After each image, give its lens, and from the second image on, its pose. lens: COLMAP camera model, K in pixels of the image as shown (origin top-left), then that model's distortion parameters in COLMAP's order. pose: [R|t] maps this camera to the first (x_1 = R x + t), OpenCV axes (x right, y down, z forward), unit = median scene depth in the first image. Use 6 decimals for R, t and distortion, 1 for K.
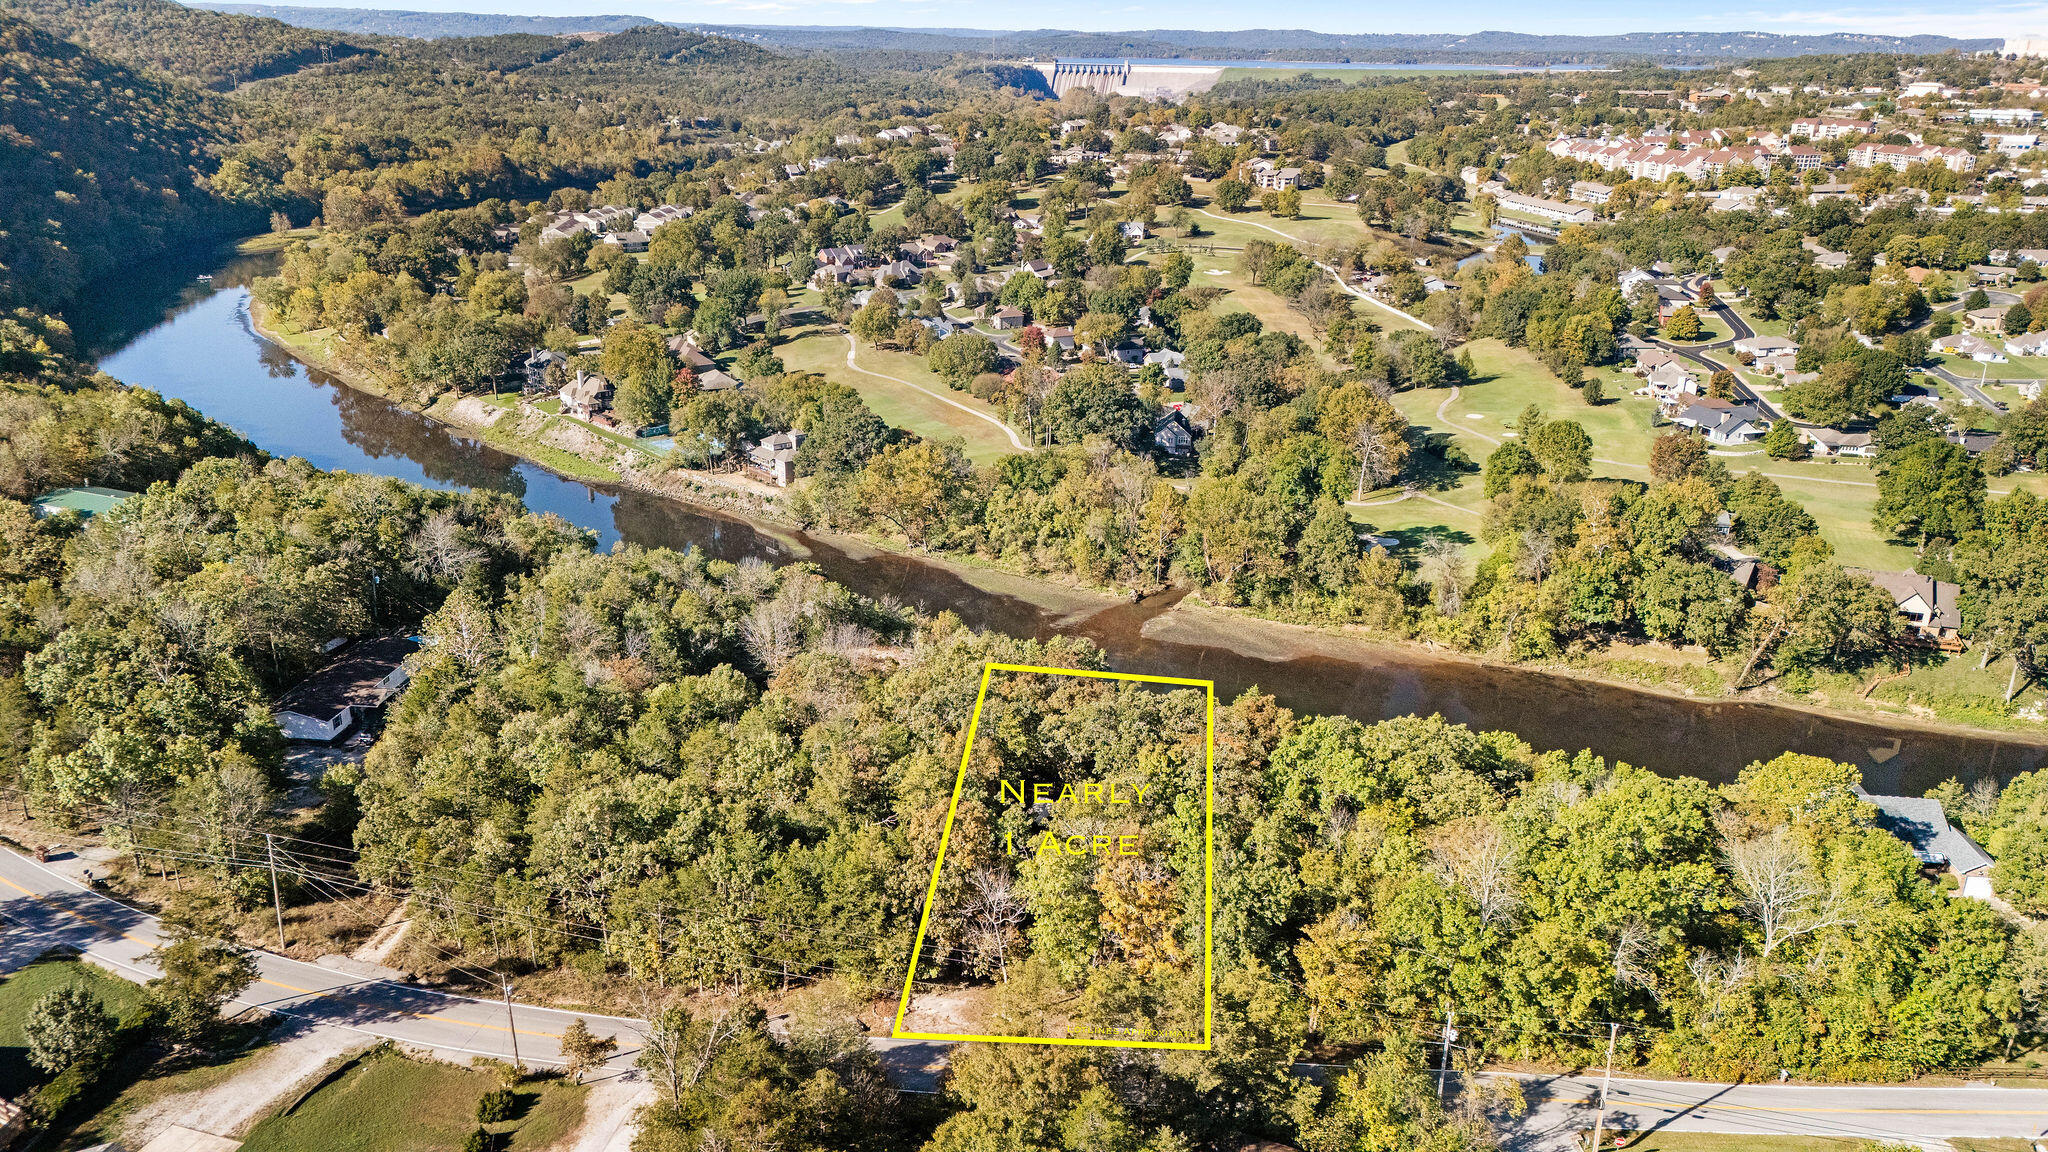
lens RADIAL K [[1475.5, 0, 1024.0], [0, 1475.5, 576.0], [0, 0, 1]] dist [0.089749, -0.102440]
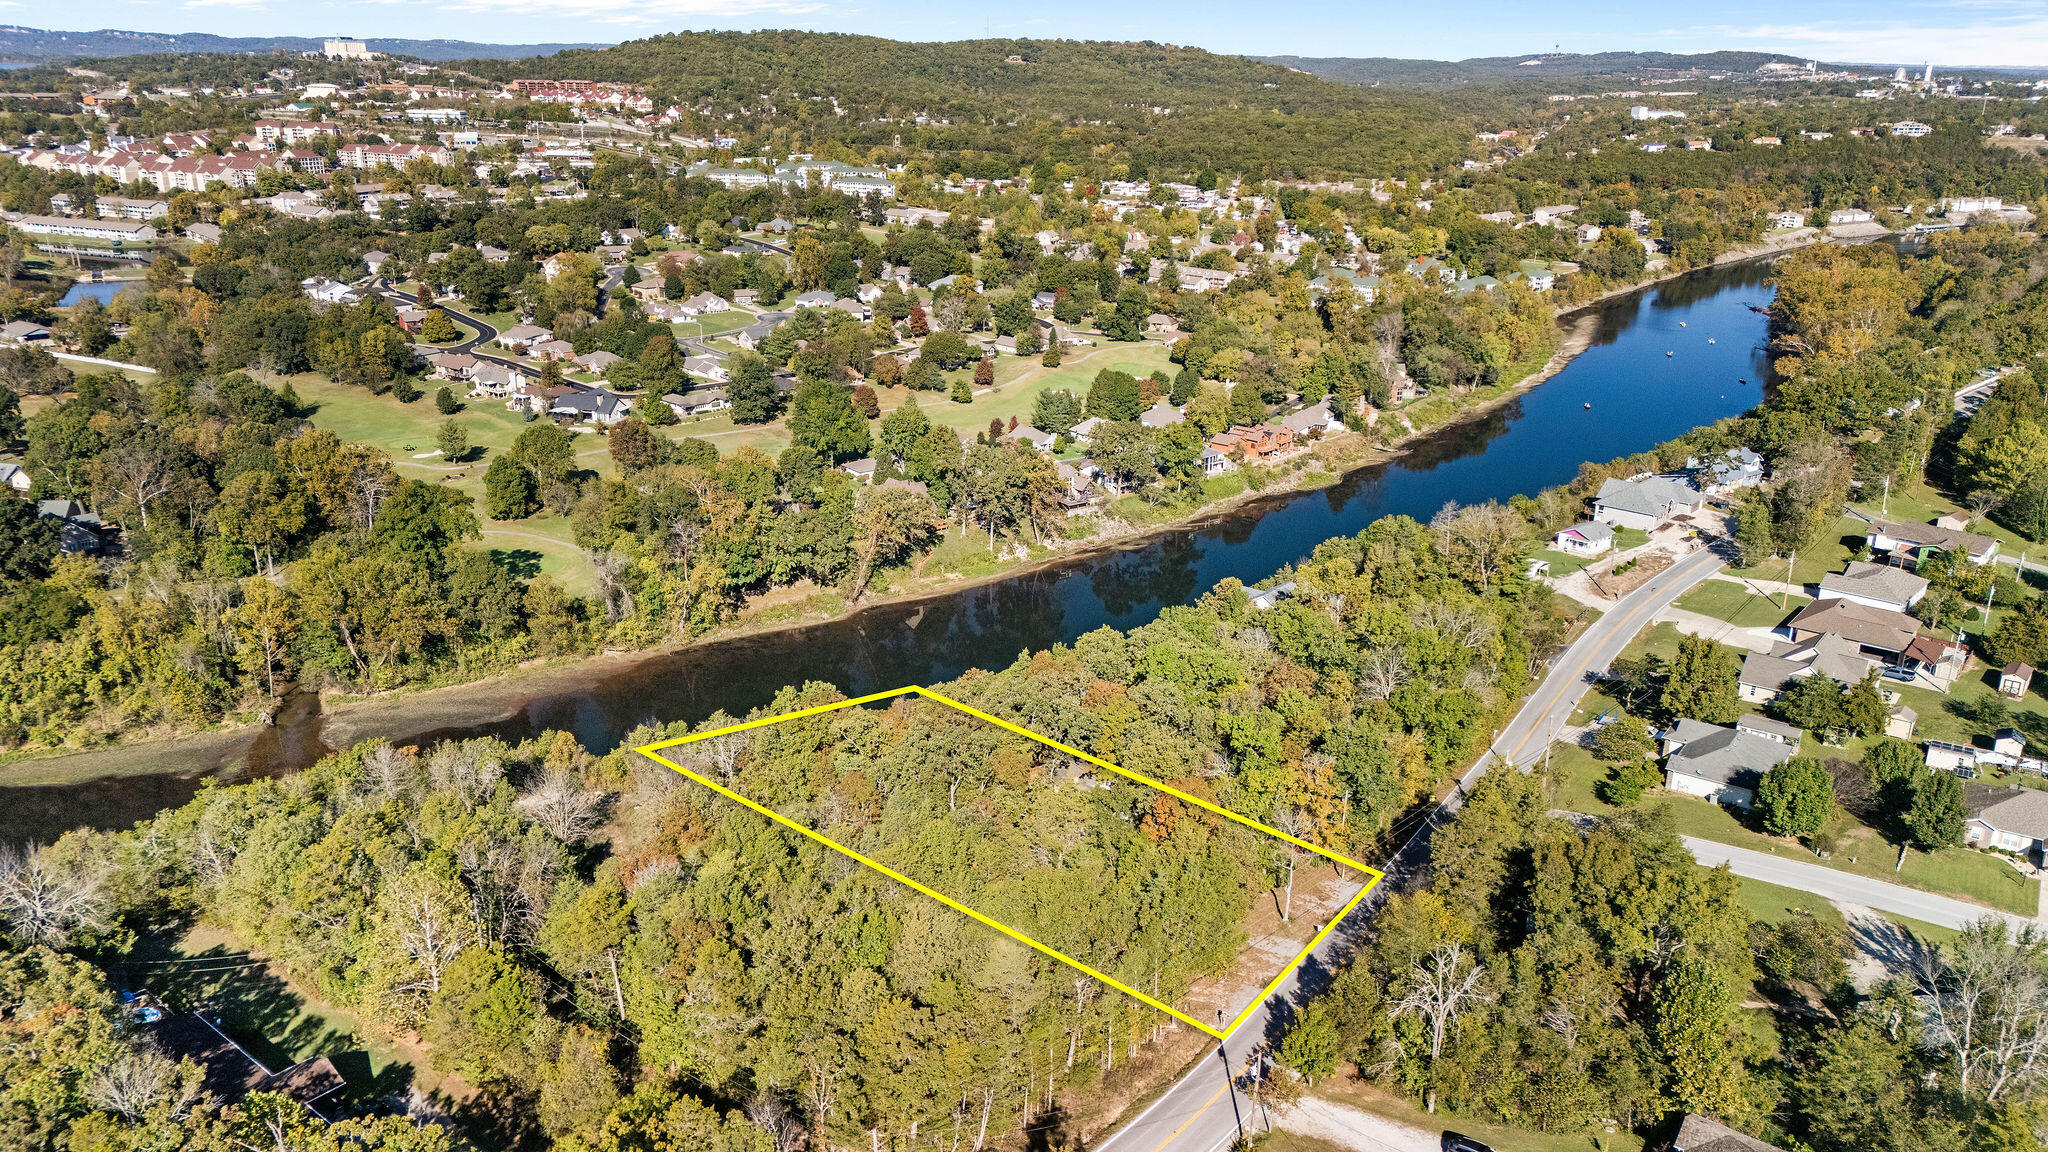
lens RADIAL K [[1475.5, 0, 1024.0], [0, 1475.5, 576.0], [0, 0, 1]] dist [0.089749, -0.102440]
pose [[0.543731, -0.274234, 0.793191, -0.356406], [0.273335, 0.951443, 0.141577, -0.068964], [-0.793501, 0.139827, 0.592287, 0.156954]]
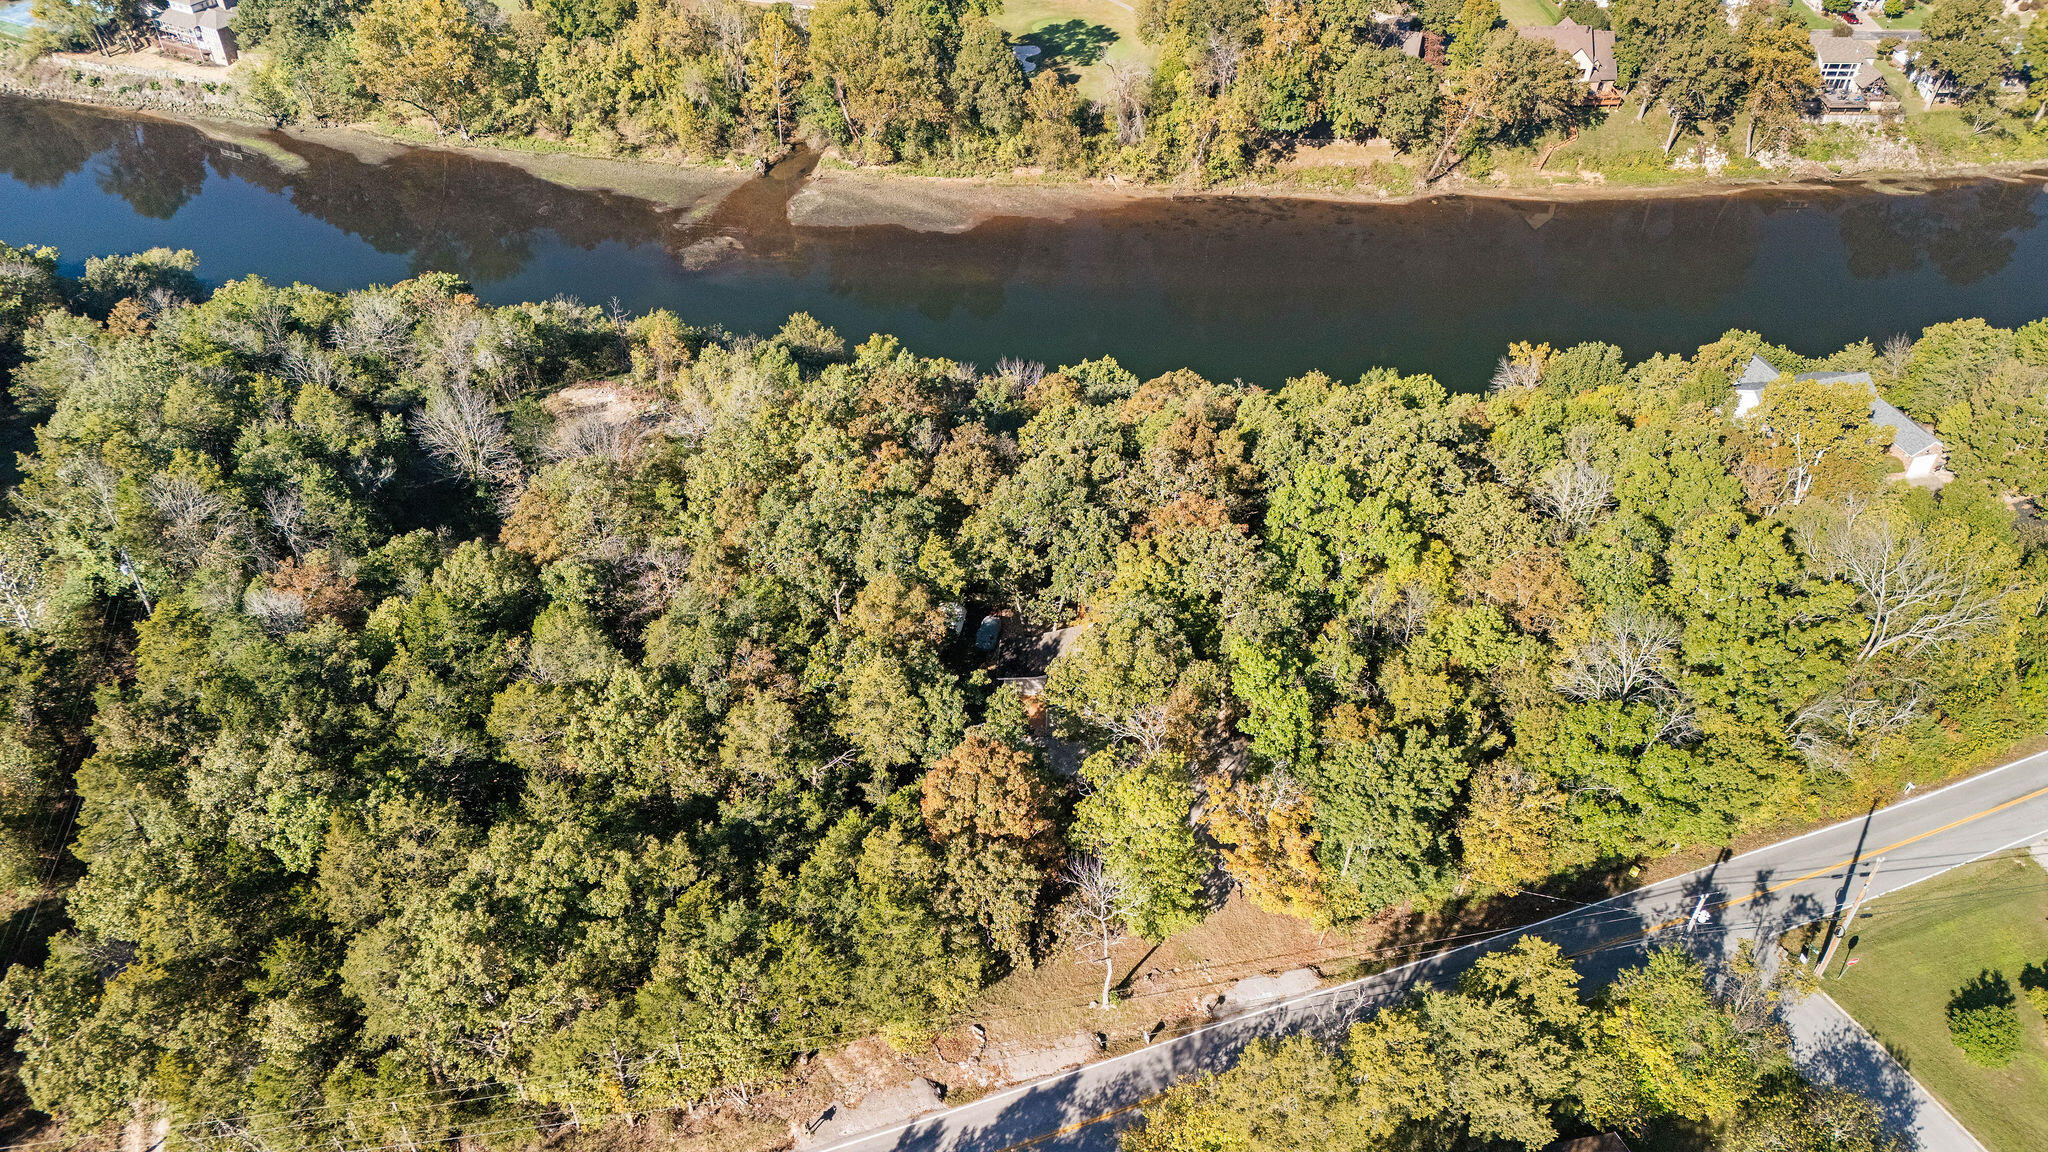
lens RADIAL K [[1475.5, 0, 1024.0], [0, 1475.5, 576.0], [0, 0, 1]] dist [0.089749, -0.102440]
pose [[0.931044, -0.233765, 0.280200, -0.077026], [0.120854, 0.922064, 0.367686, -0.066018], [-0.344314, -0.308468, 0.886733, 0.154484]]
